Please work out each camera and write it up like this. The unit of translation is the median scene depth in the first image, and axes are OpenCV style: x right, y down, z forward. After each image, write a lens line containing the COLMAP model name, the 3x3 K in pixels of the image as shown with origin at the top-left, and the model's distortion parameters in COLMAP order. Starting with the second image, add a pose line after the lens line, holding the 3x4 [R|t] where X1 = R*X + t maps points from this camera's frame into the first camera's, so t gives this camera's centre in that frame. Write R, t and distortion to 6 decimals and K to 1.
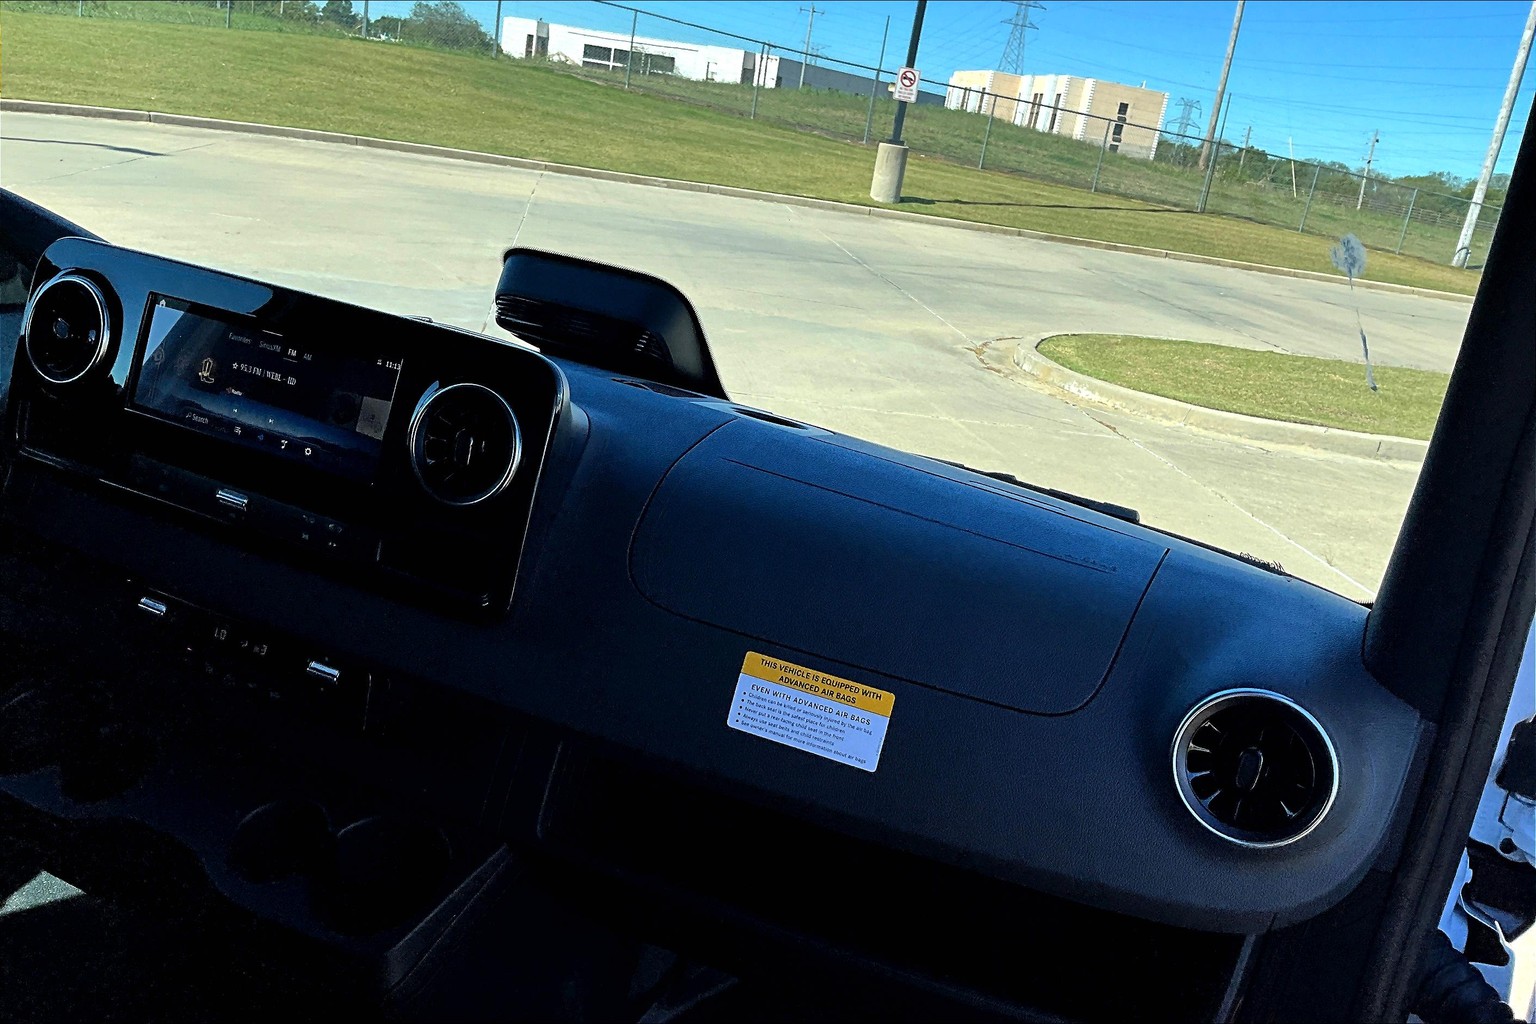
lens RADIAL K [[1250.8, 0, 765.8], [0, 1250.8, 536.1], [0, 0, 1]] dist [0.119450, -0.255707]
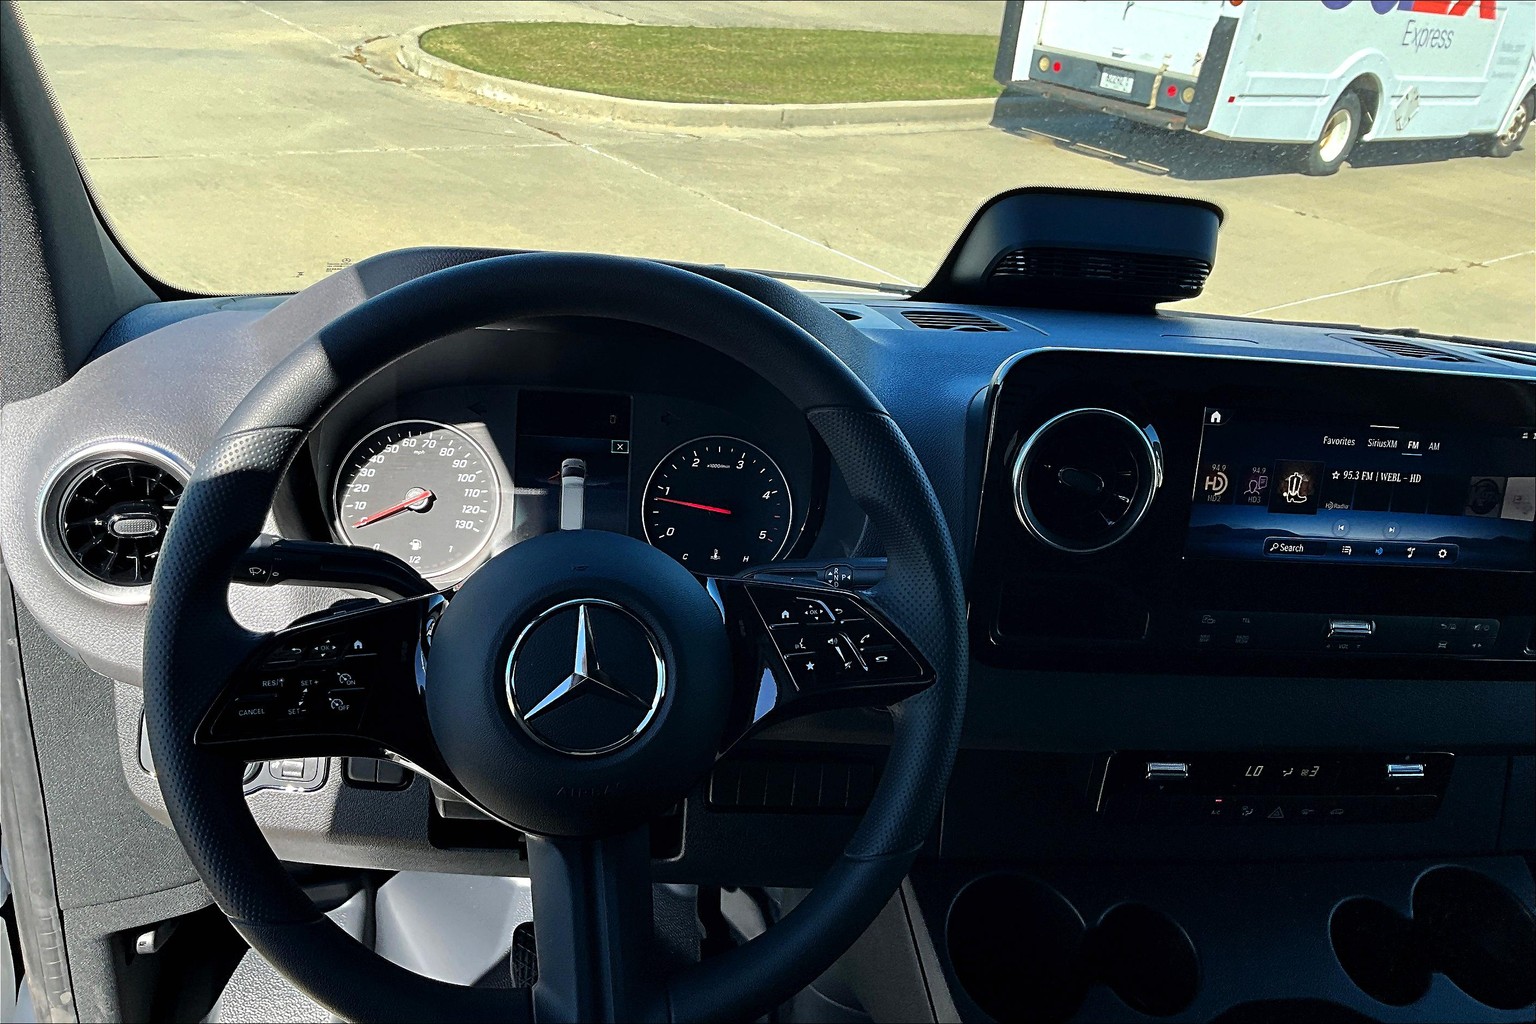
lens RADIAL K [[1250.8, 0, 765.8], [0, 1250.8, 536.1], [0, 0, 1]] dist [0.119450, -0.255707]
pose [[0.838436, -0.292128, 0.460094, -0.105897], [0.172101, 0.942928, 0.285074, -0.037383], [-0.517114, -0.159834, 0.840861, 0.048172]]
